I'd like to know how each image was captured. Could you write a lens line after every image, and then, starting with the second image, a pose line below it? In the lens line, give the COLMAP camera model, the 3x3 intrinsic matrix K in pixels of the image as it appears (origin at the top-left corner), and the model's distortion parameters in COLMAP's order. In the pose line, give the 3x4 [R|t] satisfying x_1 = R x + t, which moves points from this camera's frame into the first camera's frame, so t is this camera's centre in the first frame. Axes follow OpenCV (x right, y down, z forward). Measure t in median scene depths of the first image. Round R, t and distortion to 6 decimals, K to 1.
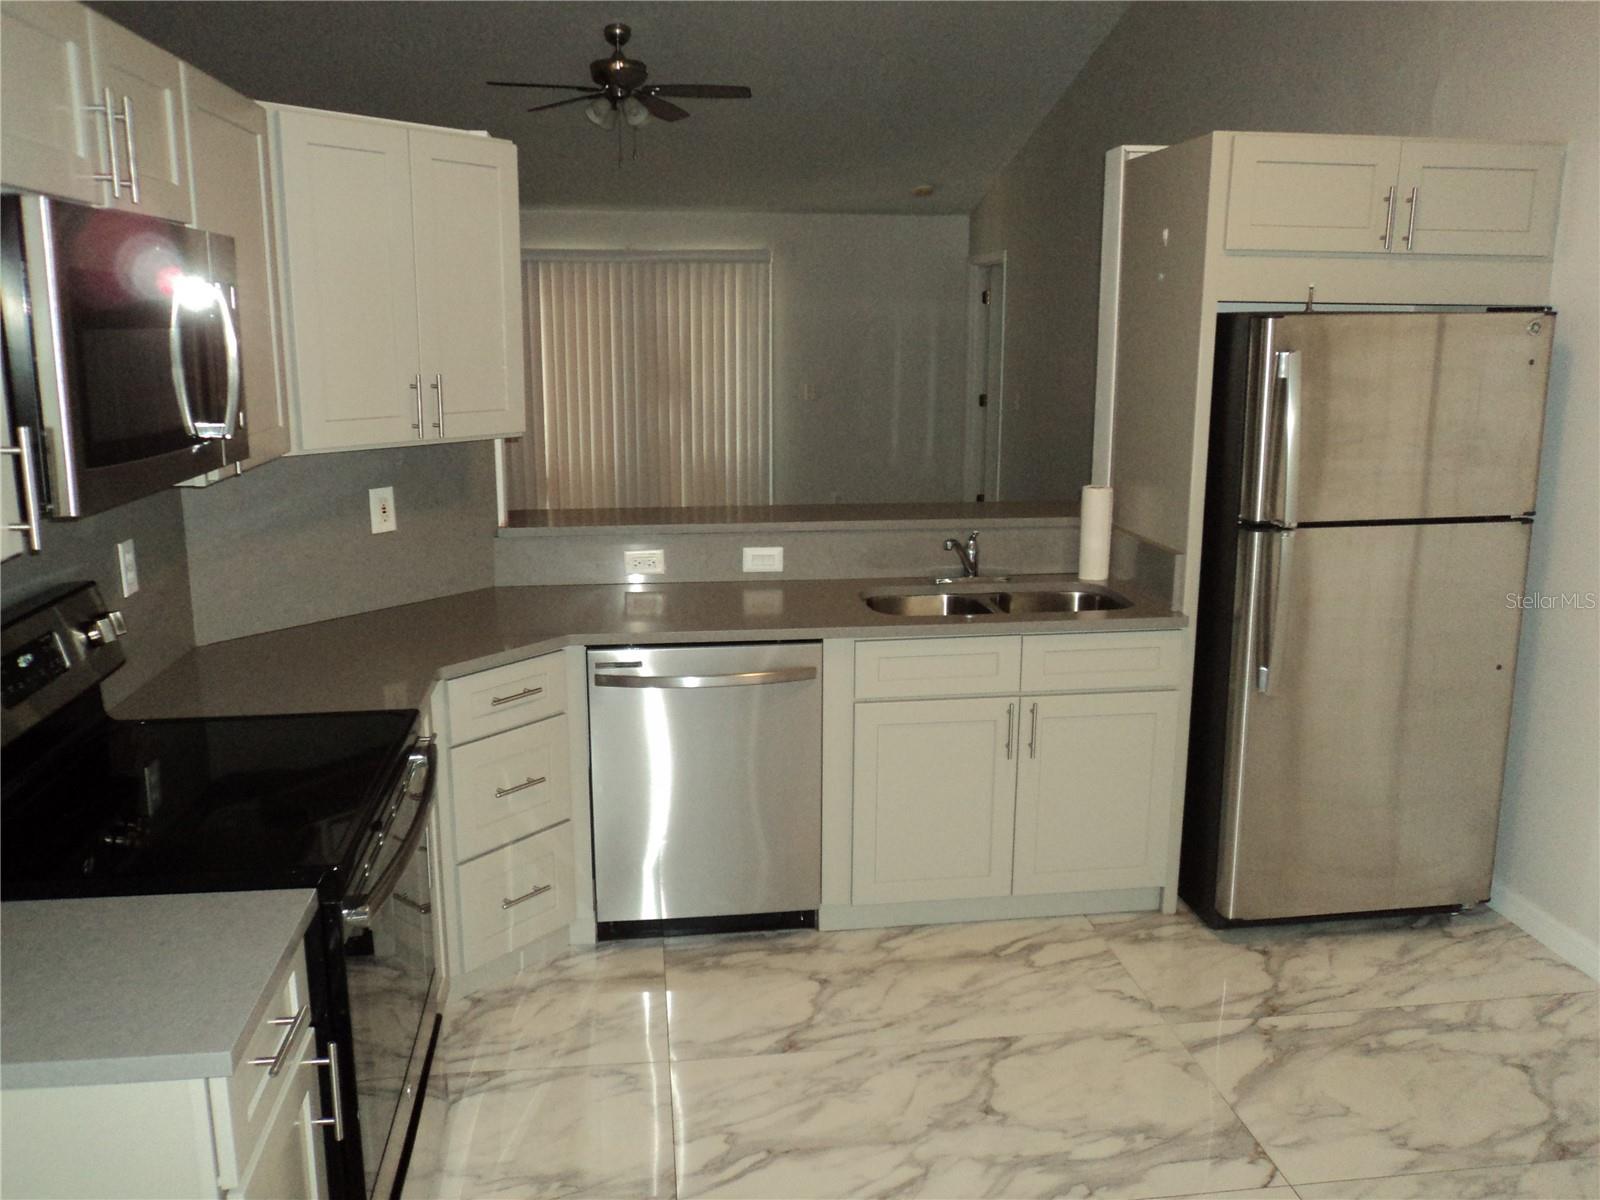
lens RADIAL K [[1312.2, 0, 800.0], [0, 1312.2, 600.0], [0, 0, 1]] dist [-0.001273, 0.004382]
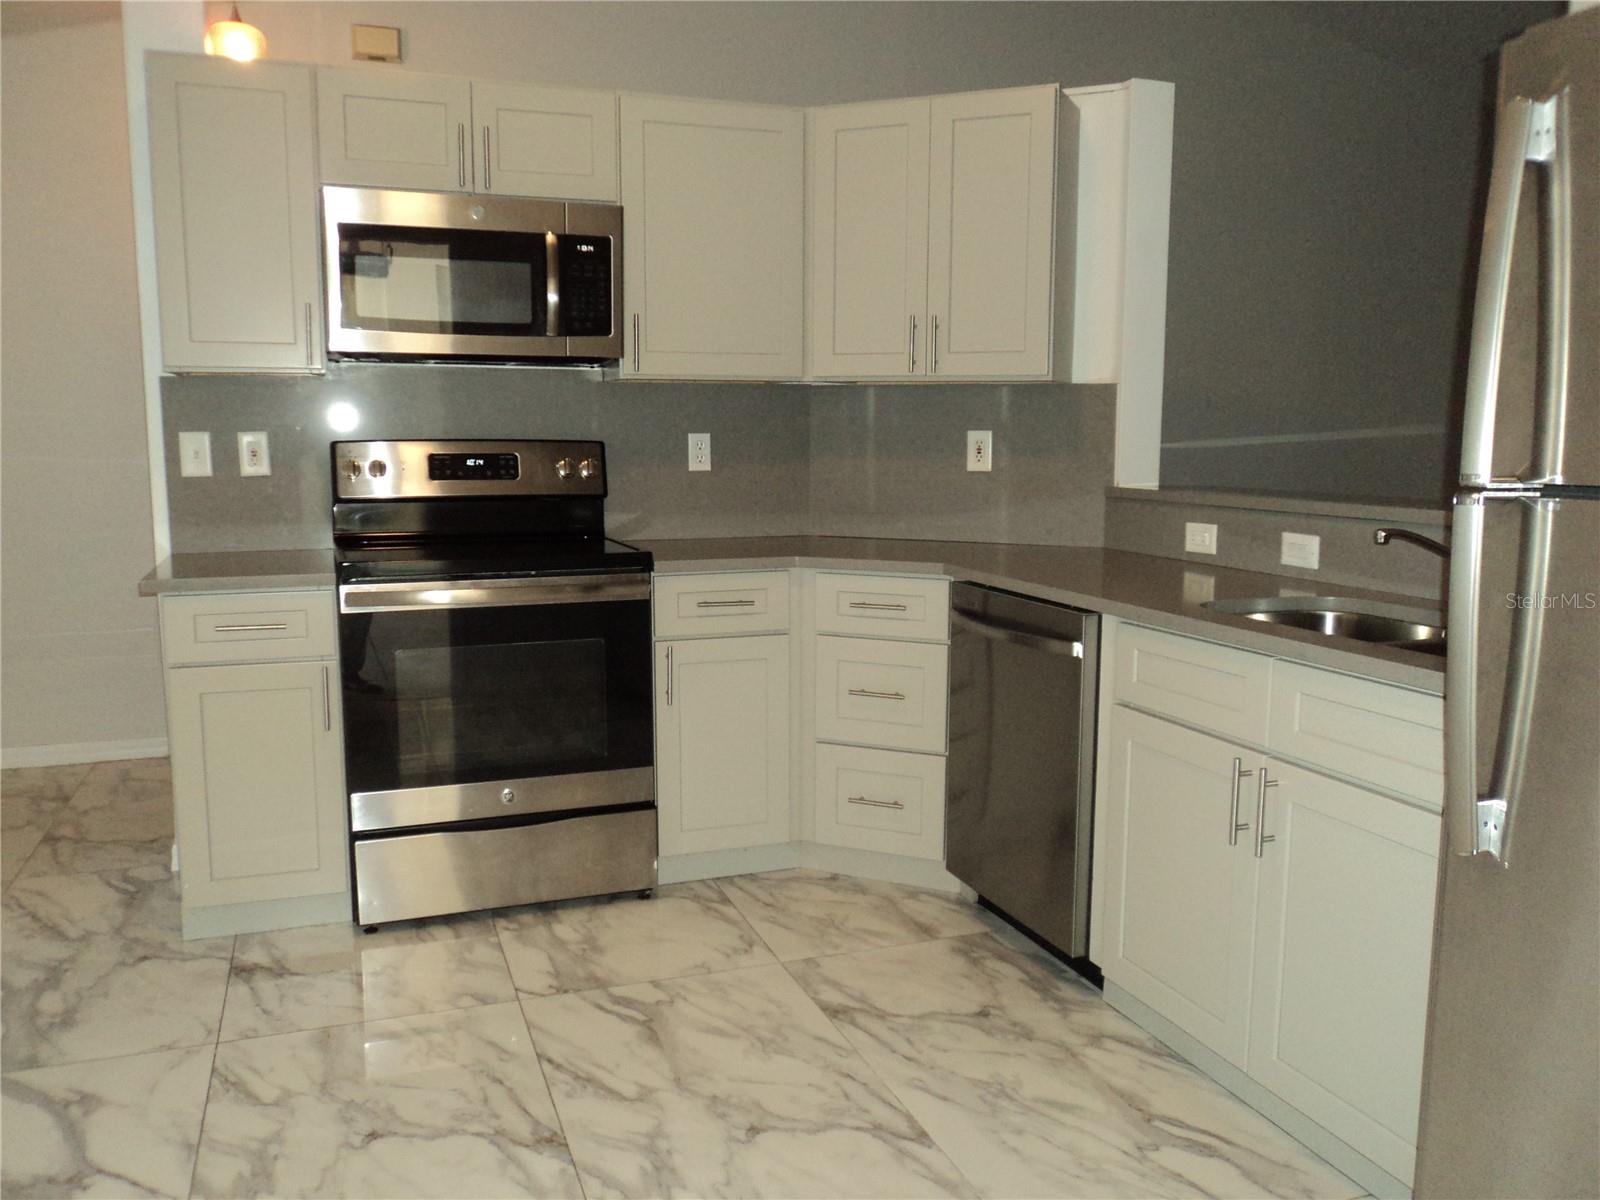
lens RADIAL K [[1302.2, 0, 800.0], [0, 1302.2, 600.0], [0, 0, 1]] dist [-0.037348, 0.000388]
pose [[0.204637, 0.123969, -0.970956, 0.735808], [-0.210784, 0.974256, 0.079966, -0.002149], [0.955873, 0.188298, 0.225500, 0.647009]]
